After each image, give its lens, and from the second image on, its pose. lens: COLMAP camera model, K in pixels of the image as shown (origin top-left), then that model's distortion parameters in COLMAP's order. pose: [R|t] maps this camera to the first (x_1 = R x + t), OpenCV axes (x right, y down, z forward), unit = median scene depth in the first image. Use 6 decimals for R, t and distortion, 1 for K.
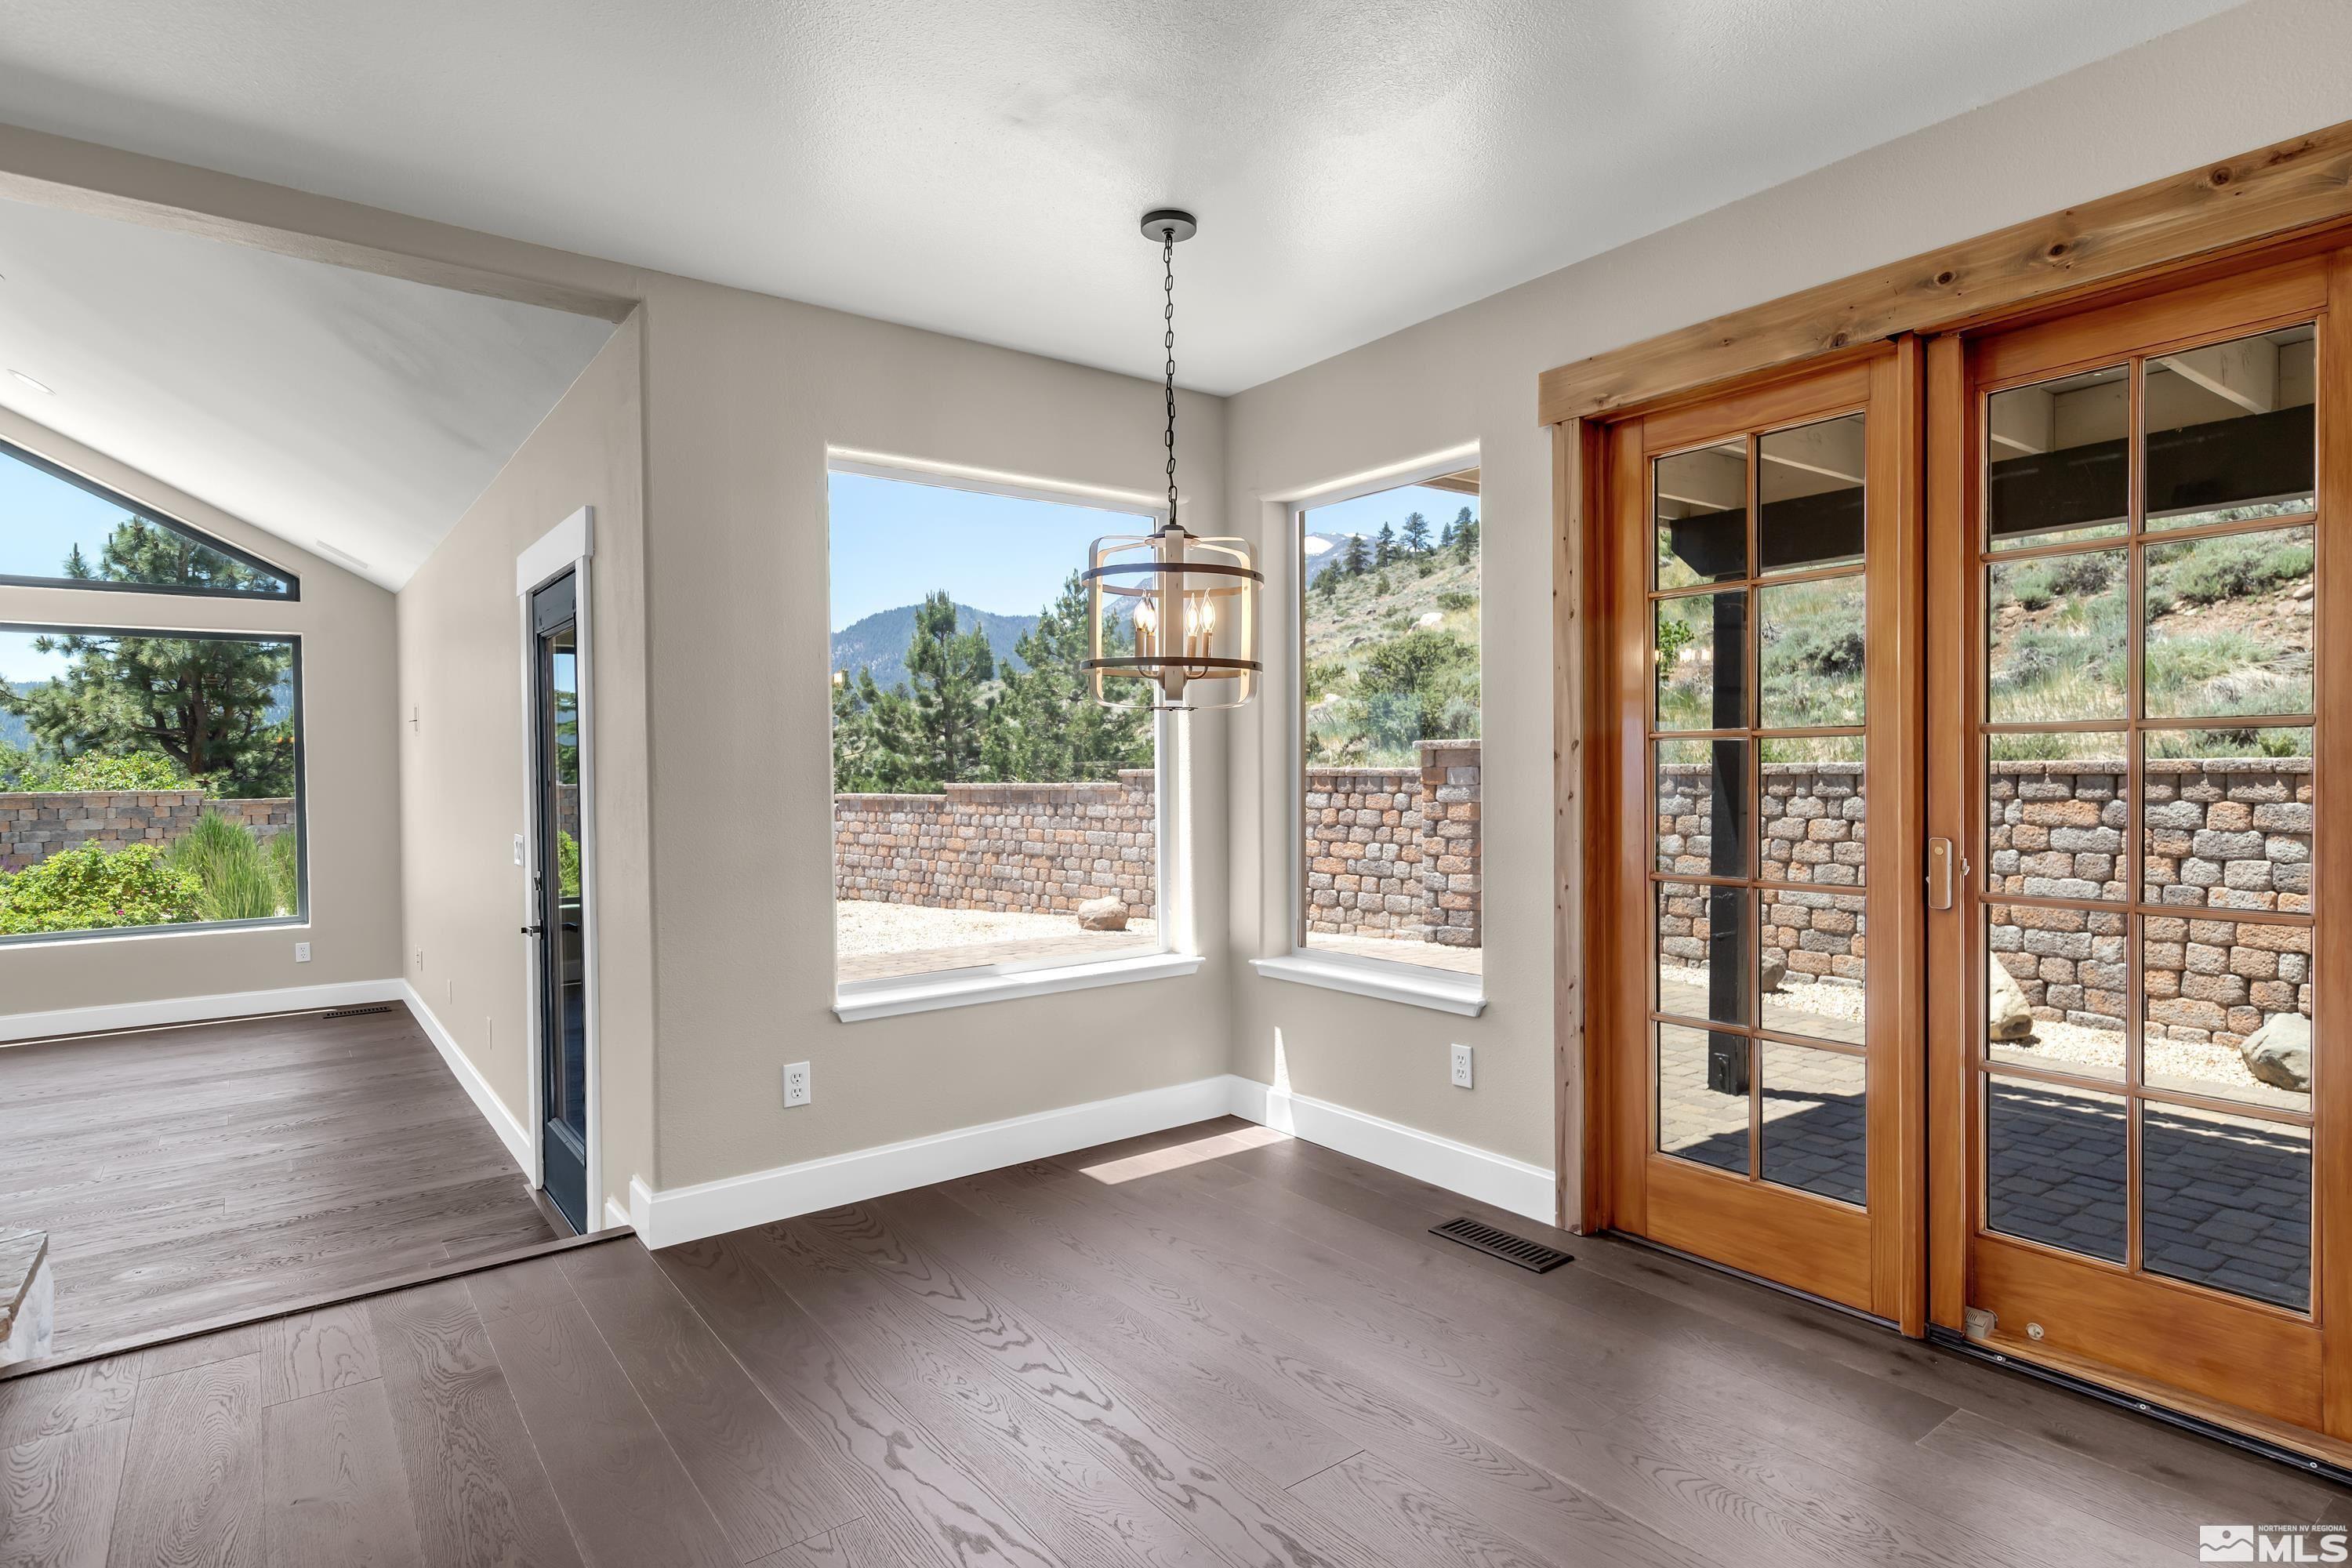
lens RADIAL K [[1238.7, 0, 1175.1], [0, 1238.7, 793.2], [0, 0, 1]] dist [0.001213, -0.000018]
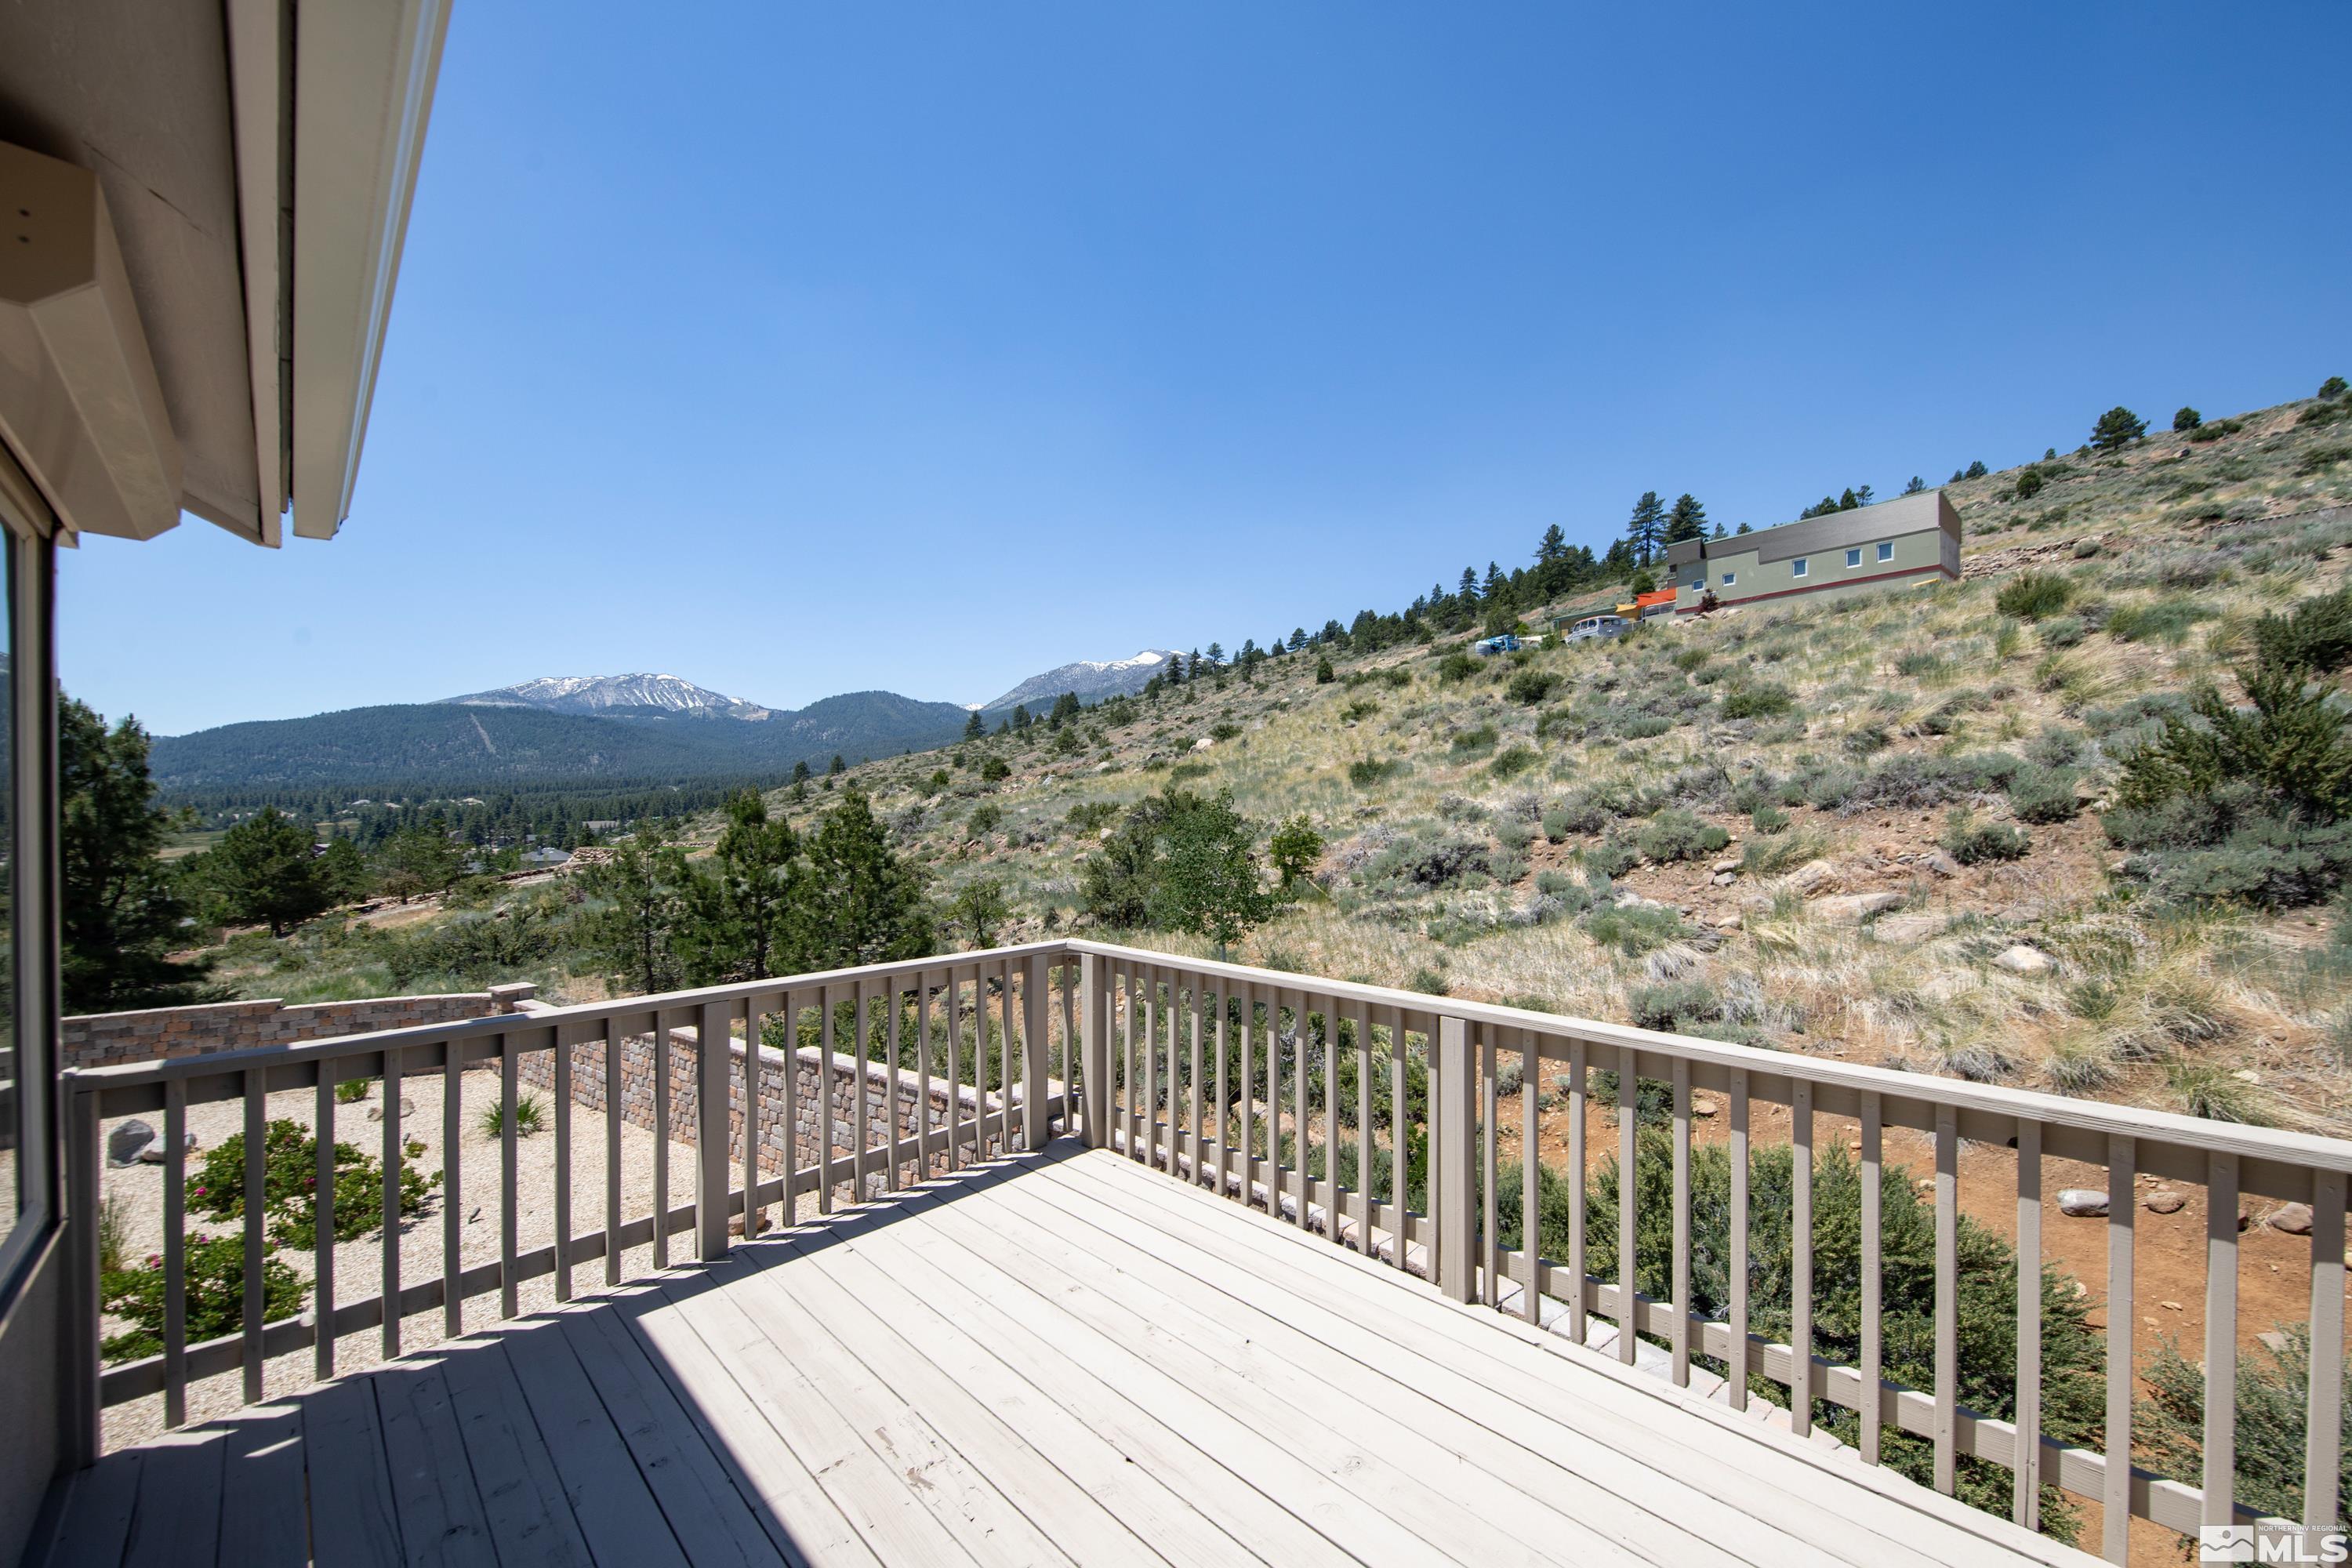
lens RADIAL K [[864.9, 0, 1180.9], [0, 864.9, 819.1], [0, 0, 1]] dist [-0.002400, -0.001002]
pose [[0.989488, 0.009440, 0.144305, 0.137475], [-0.008531, 0.999940, -0.006918, -0.163968], [-0.144361, 0.005614, 0.989509, 0.102431]]
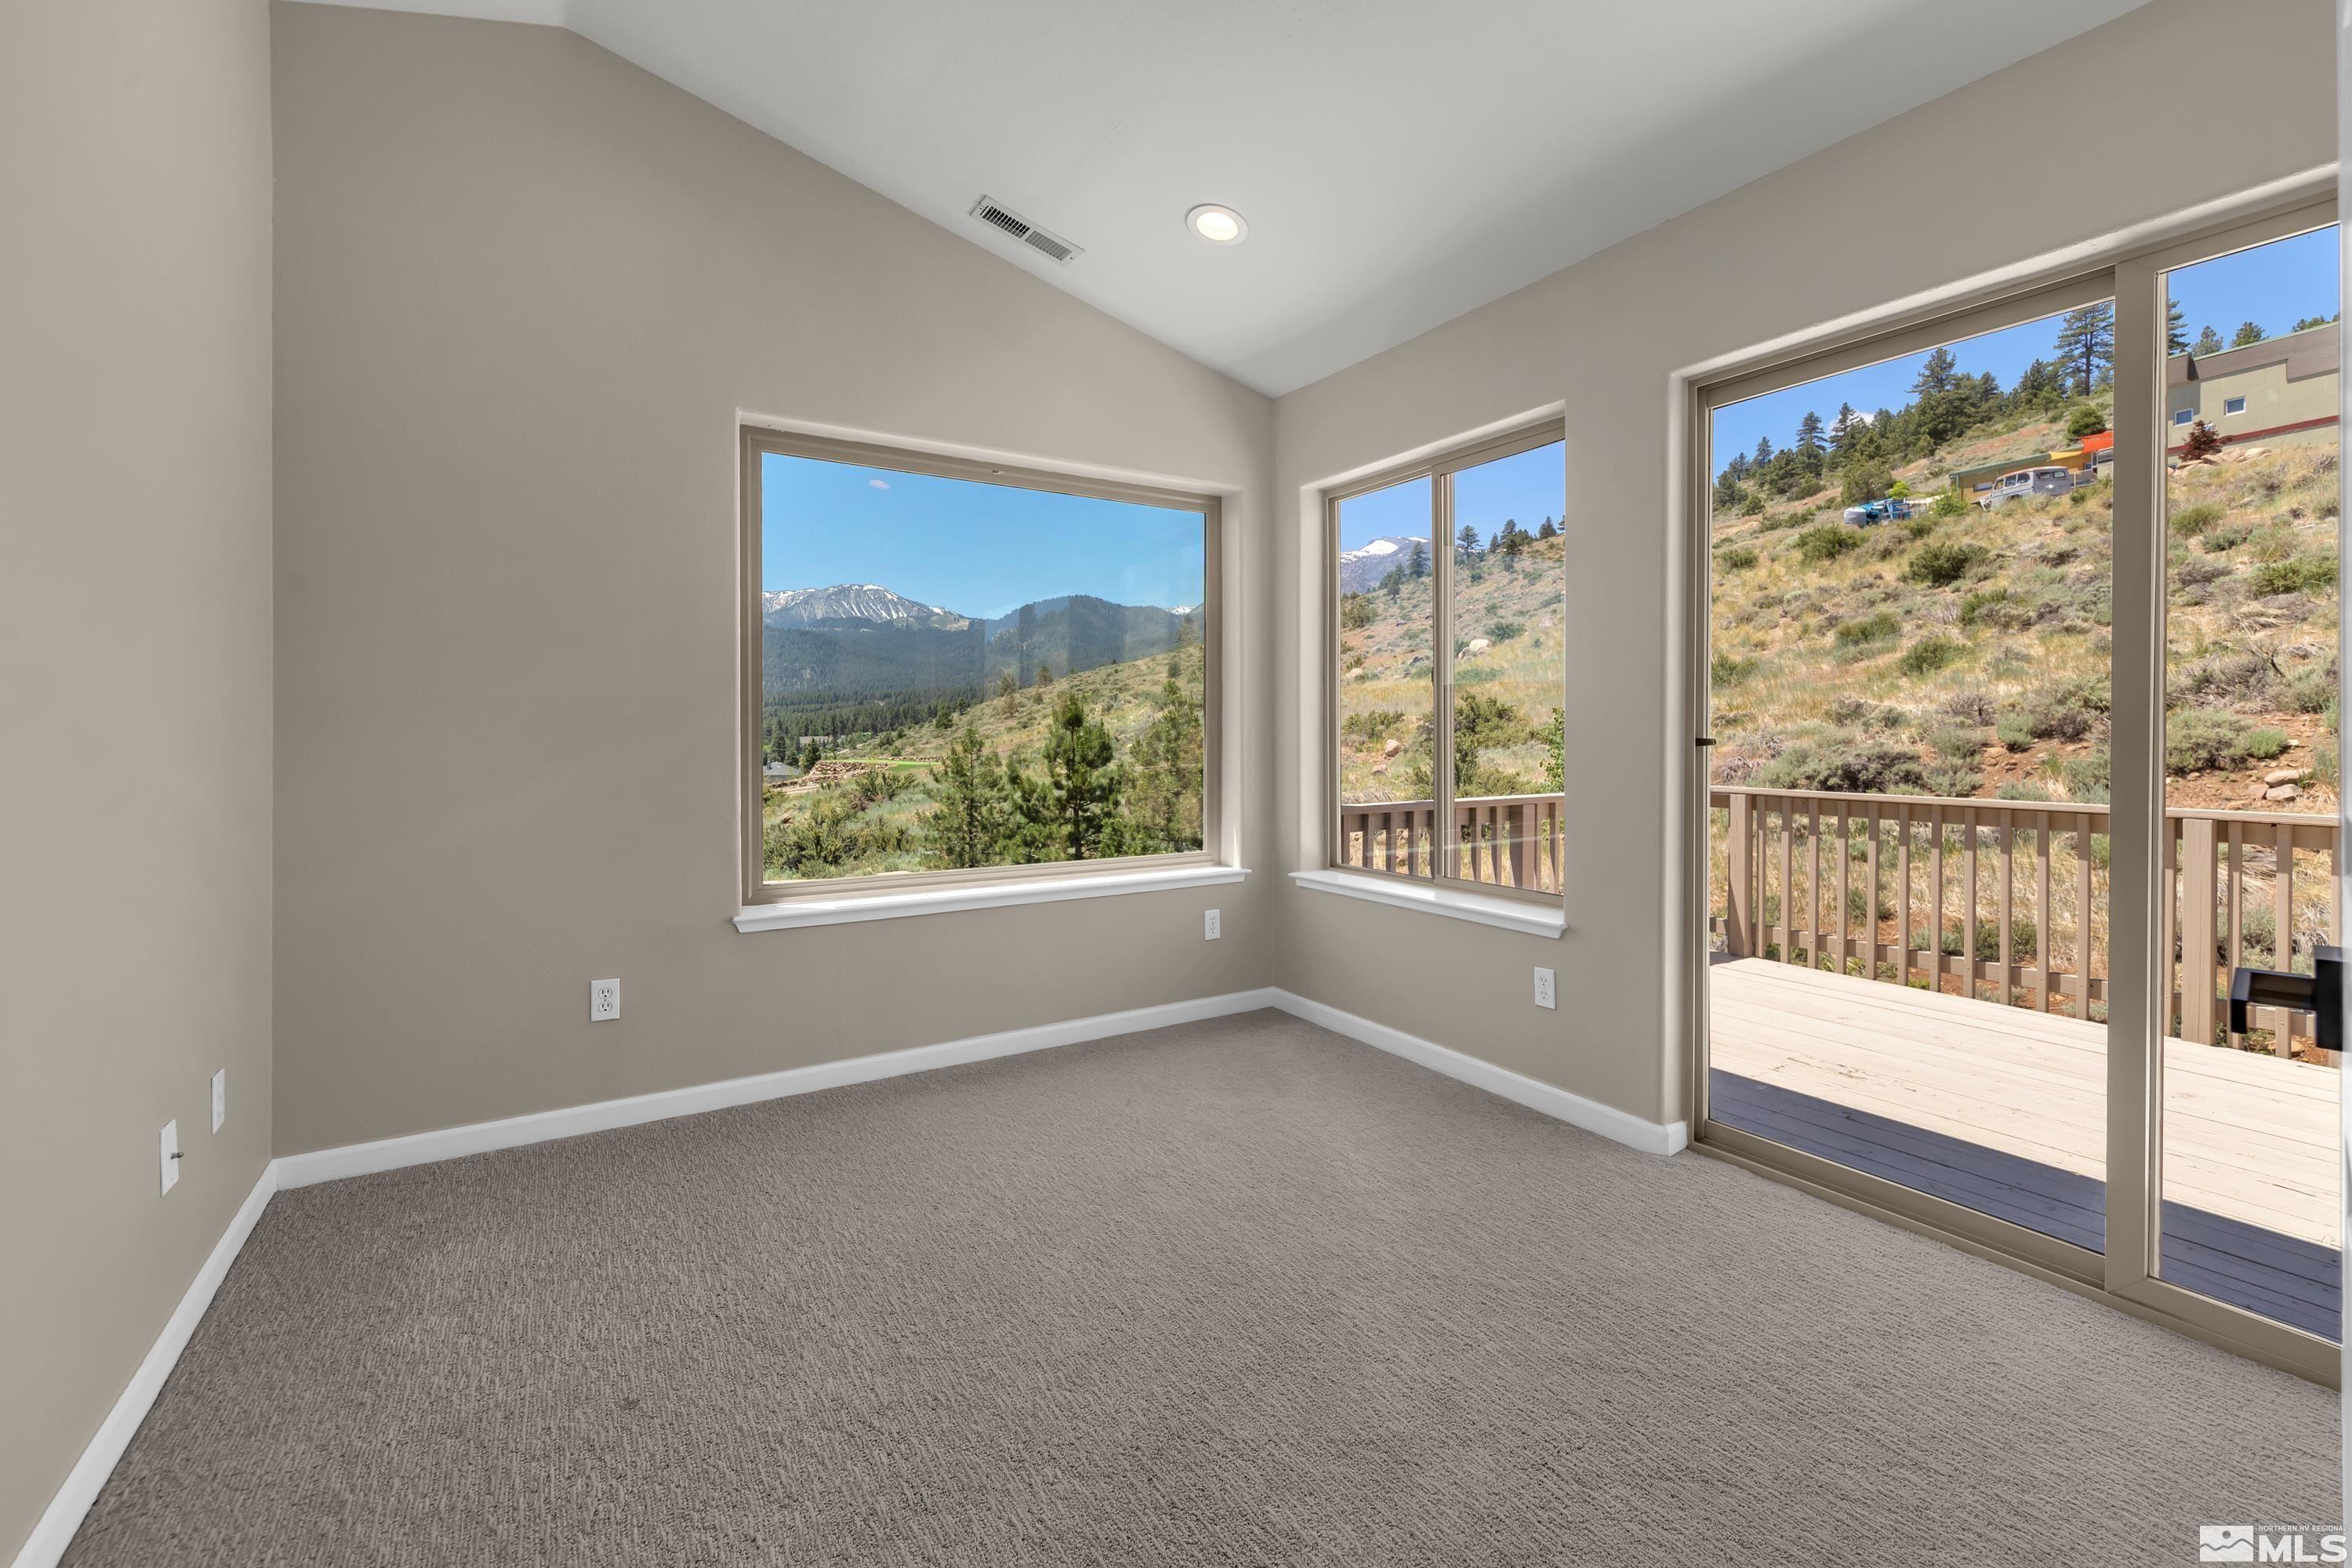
lens RADIAL K [[1003.7, 0, 1164.6], [0, 1003.7, 734.3], [0, 0, 1]] dist [-0.002116, -0.000406]
pose [[0.994904, 0.013809, -0.099881, 0.006128], [-0.014647, 0.999863, -0.007660, -0.144543], [0.099762, 0.009084, 0.994970, 0.005445]]
